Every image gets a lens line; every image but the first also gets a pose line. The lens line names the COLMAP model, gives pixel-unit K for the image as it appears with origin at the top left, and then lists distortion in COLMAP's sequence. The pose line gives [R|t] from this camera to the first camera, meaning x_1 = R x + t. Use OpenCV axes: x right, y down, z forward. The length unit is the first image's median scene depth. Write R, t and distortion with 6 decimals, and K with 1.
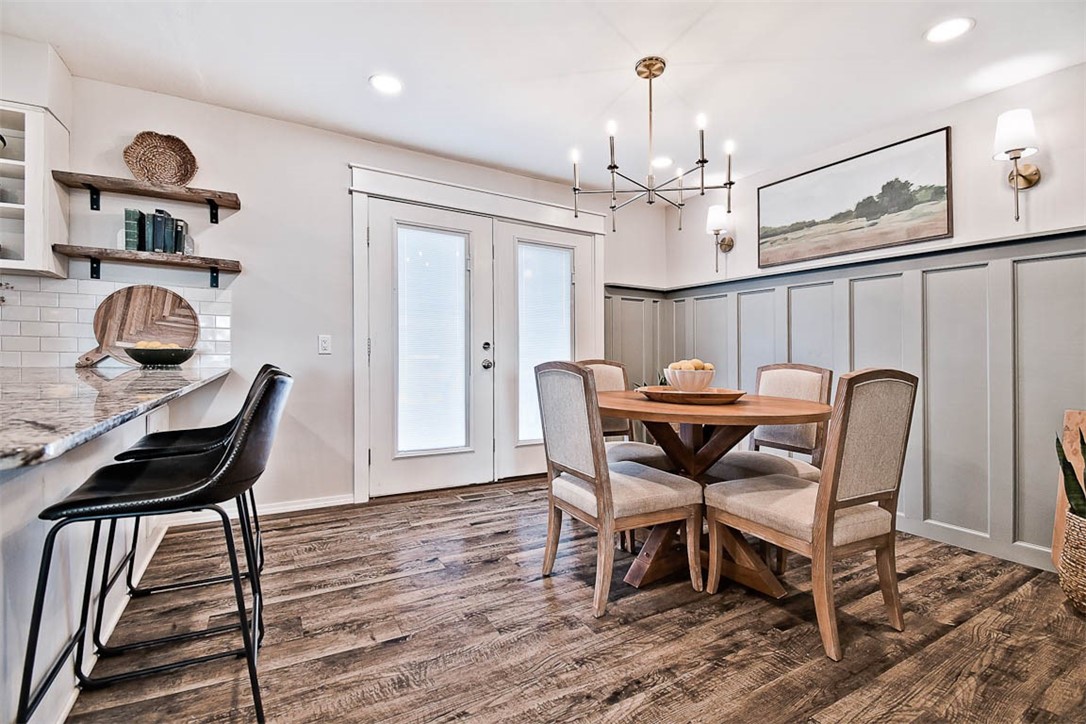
lens RADIAL K [[481.8, 0, 547.0], [0, 481.8, 347.5], [0, 0, 1]] dist [0.000228, -0.012146]
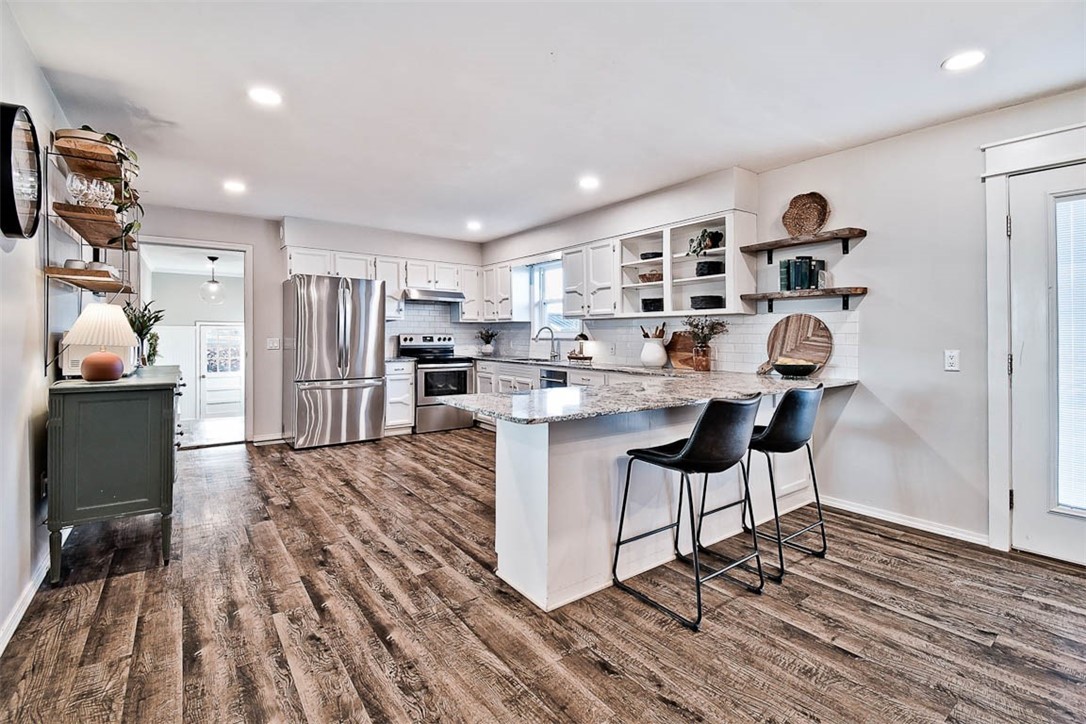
lens RADIAL K [[498.4, 0, 539.1], [0, 498.4, 353.1], [0, 0, 1]] dist [0.017093, -0.005561]
pose [[0.115503, 0.008251, -0.993273, 0.464589], [0.018058, 0.999783, 0.010405, -0.050919], [0.993143, -0.019138, 0.115329, 0.135922]]
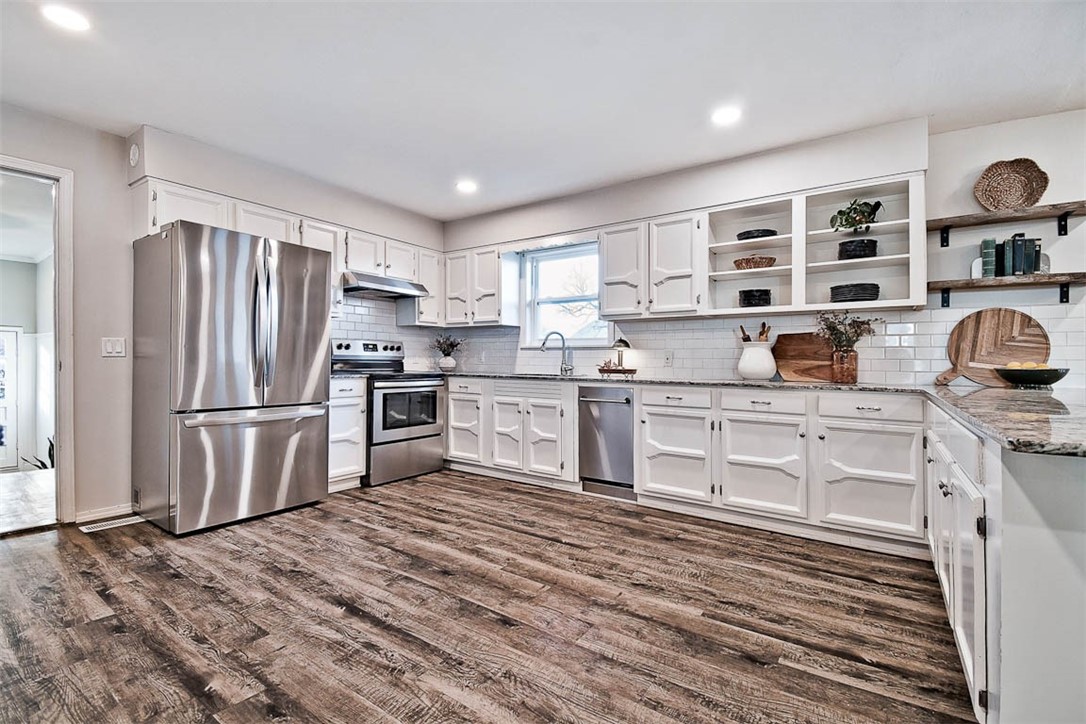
lens RADIAL K [[481.8, 0, 543.9], [0, 481.8, 367.3], [0, 0, 1]] dist [0.000228, -0.012146]
pose [[0.440185, -0.009651, -0.897855, -0.342383], [0.019218, 0.999814, -0.001325, -0.018983], [0.897701, -0.016672, 0.440289, -0.358486]]
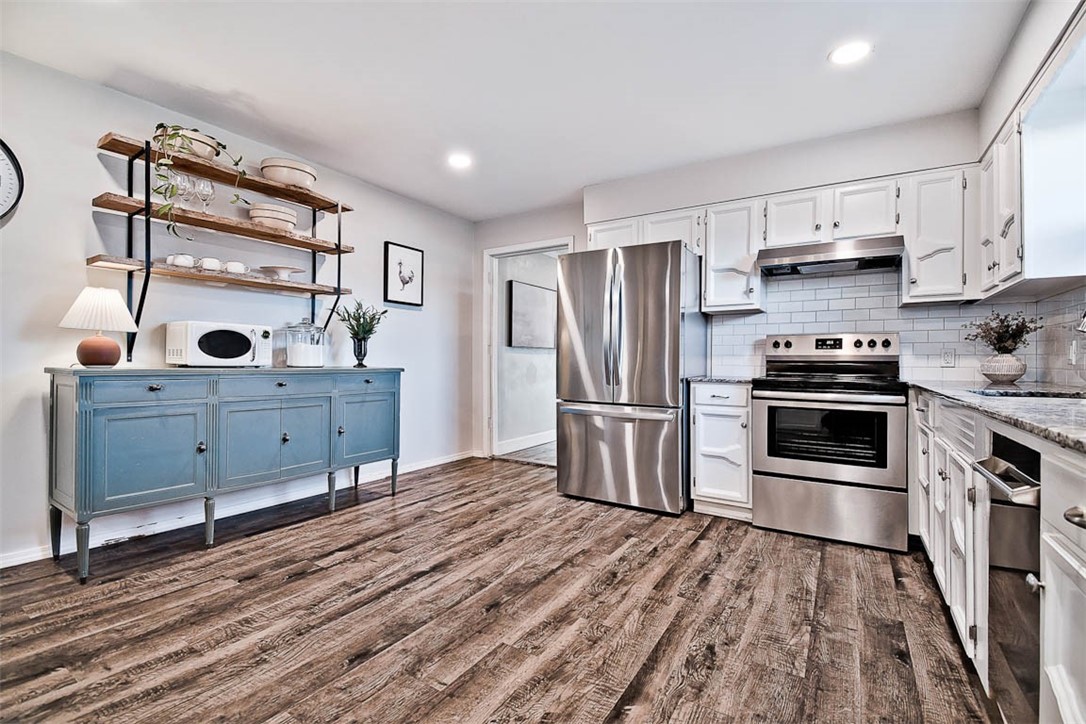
lens RADIAL K [[481.8, 0, 537.7], [0, 481.8, 366.2], [0, 0, 1]] dist [0.000228, -0.012146]
pose [[-0.879210, -0.023333, -0.475864, -0.945439], [-0.019934, 0.999727, -0.012188, -0.016222], [0.476018, -0.001230, -0.879435, 0.618738]]
